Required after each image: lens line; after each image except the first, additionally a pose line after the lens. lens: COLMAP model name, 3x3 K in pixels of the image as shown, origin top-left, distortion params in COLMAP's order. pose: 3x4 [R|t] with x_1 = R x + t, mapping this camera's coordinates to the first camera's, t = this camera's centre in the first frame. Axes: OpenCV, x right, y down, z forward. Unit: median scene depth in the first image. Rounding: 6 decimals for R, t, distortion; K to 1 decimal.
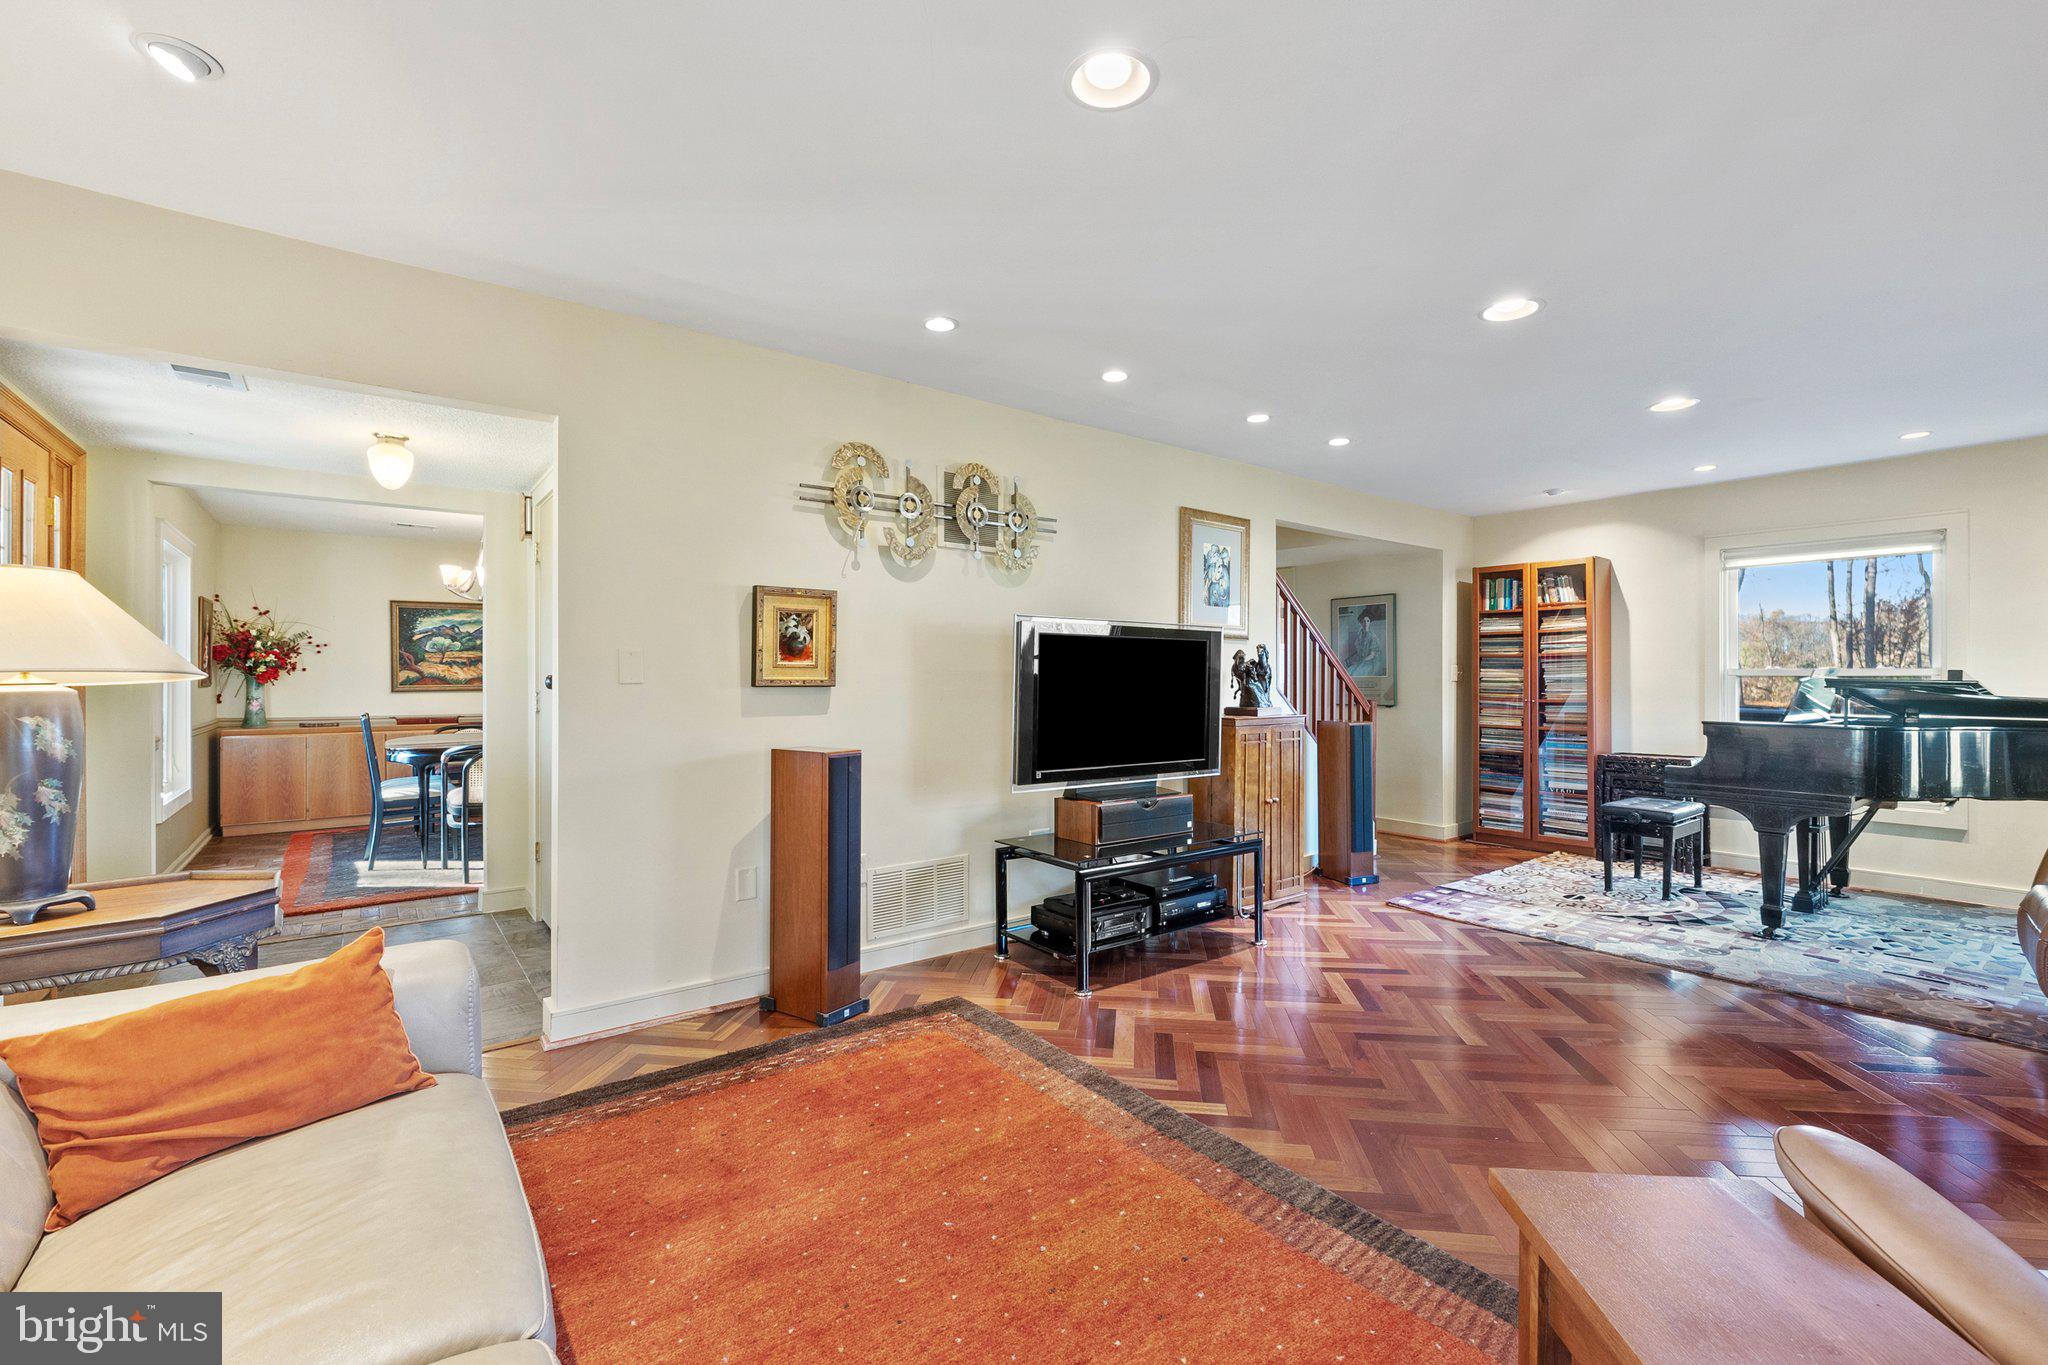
lens RADIAL K [[879.4, 0, 1024.0], [0, 879.4, 682.5], [0, 0, 1]] dist [-0.001824, -0.000458]
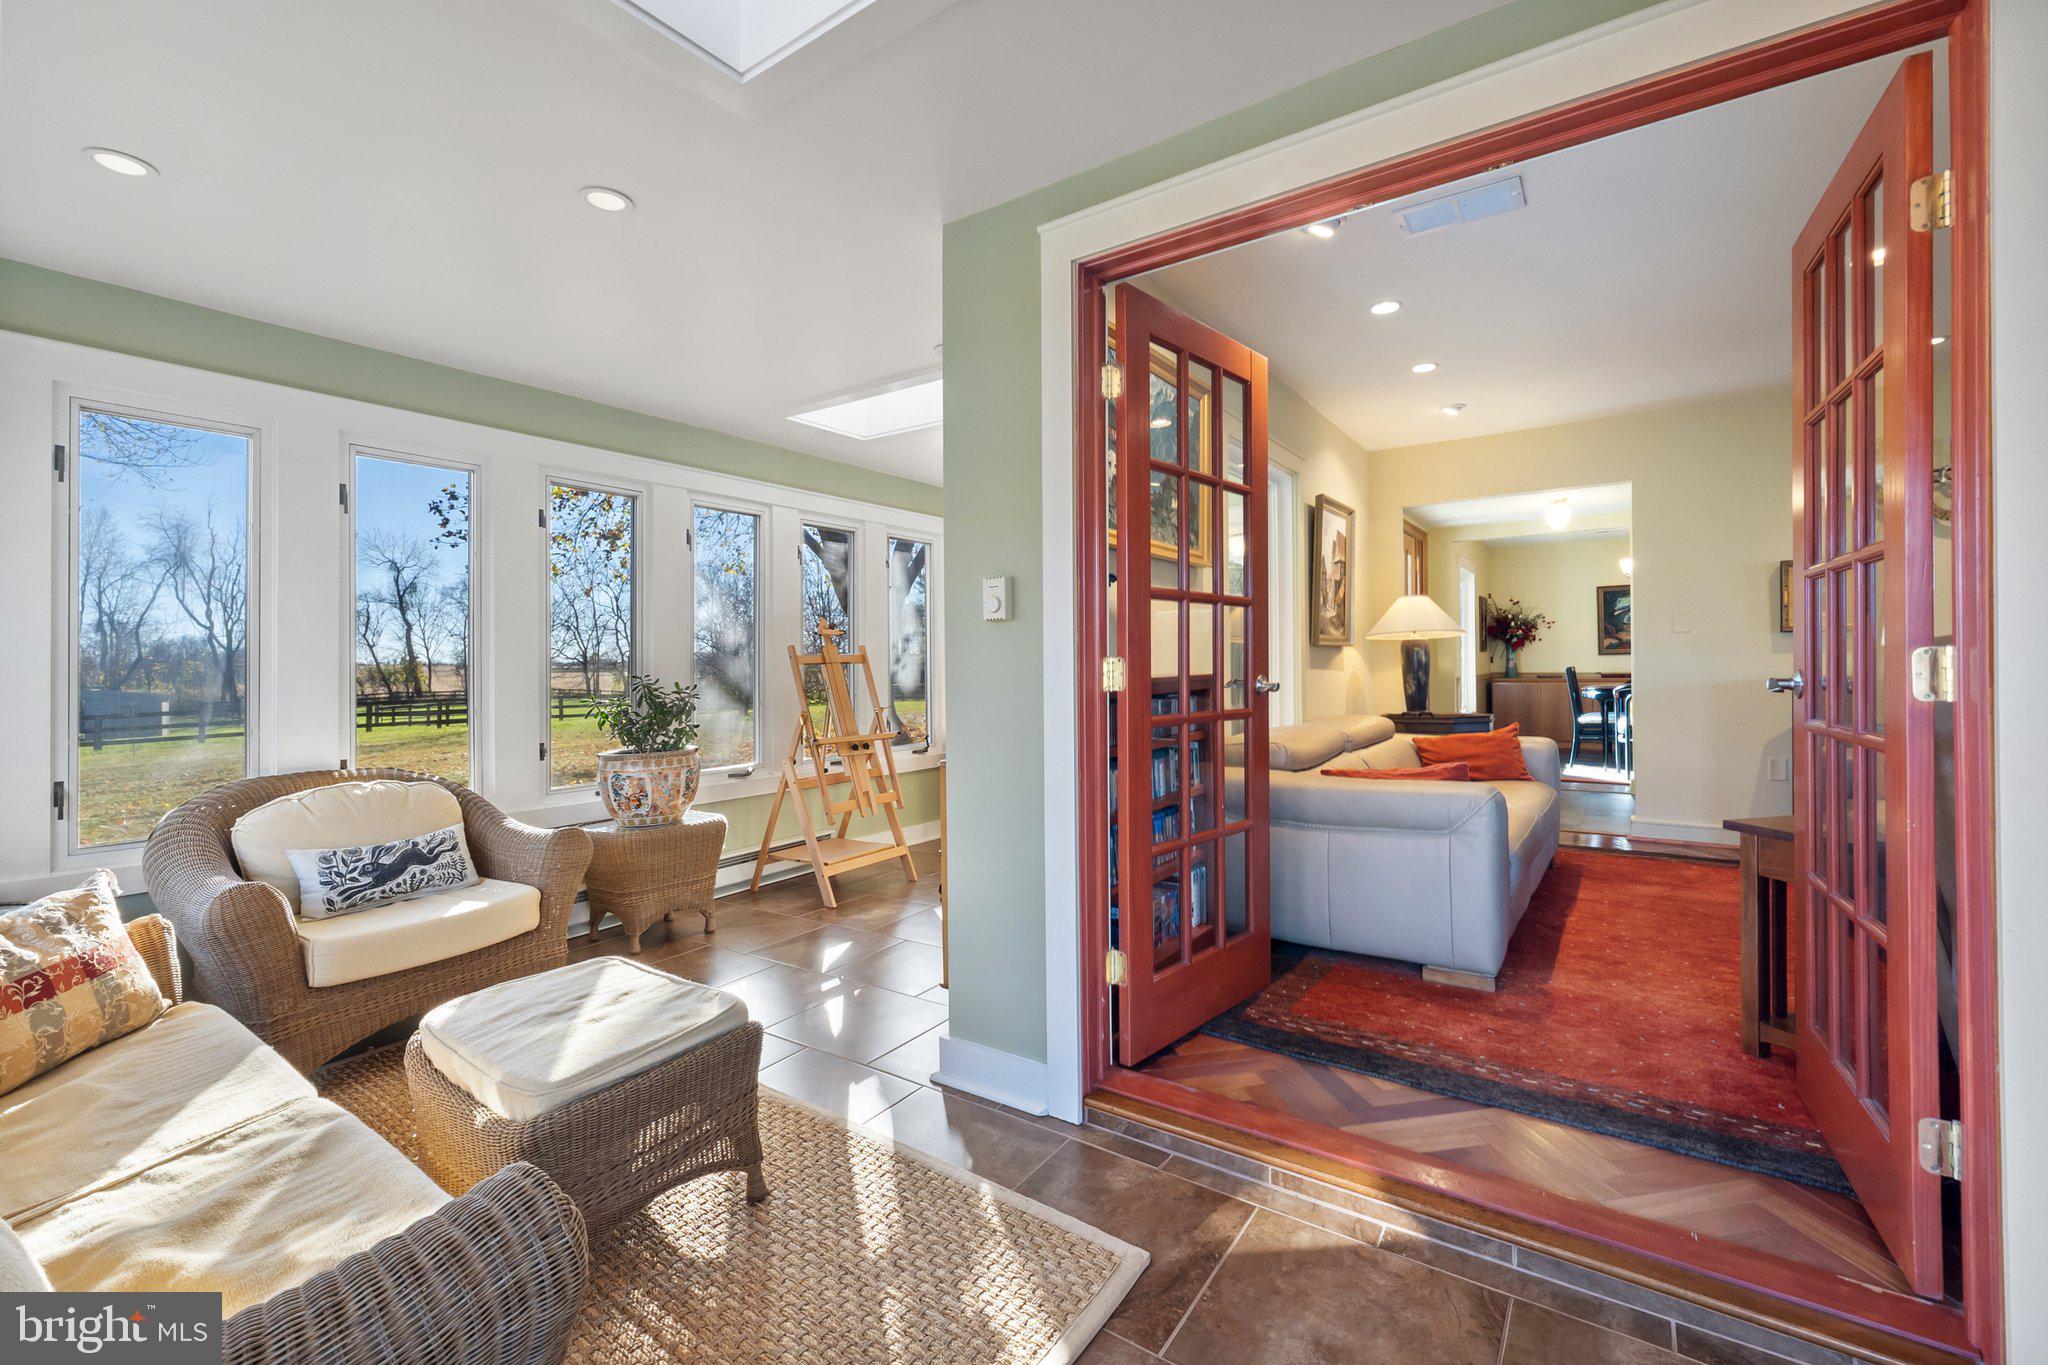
lens RADIAL K [[879.4, 0, 1024.0], [0, 879.4, 682.5], [0, 0, 1]] dist [-0.001824, -0.000458]
pose [[0.316185, 0.013533, -0.948601, 0.350332], [0.014194, 0.999719, 0.018993, 0.019557], [0.948591, -0.019470, 0.315904, -0.330460]]
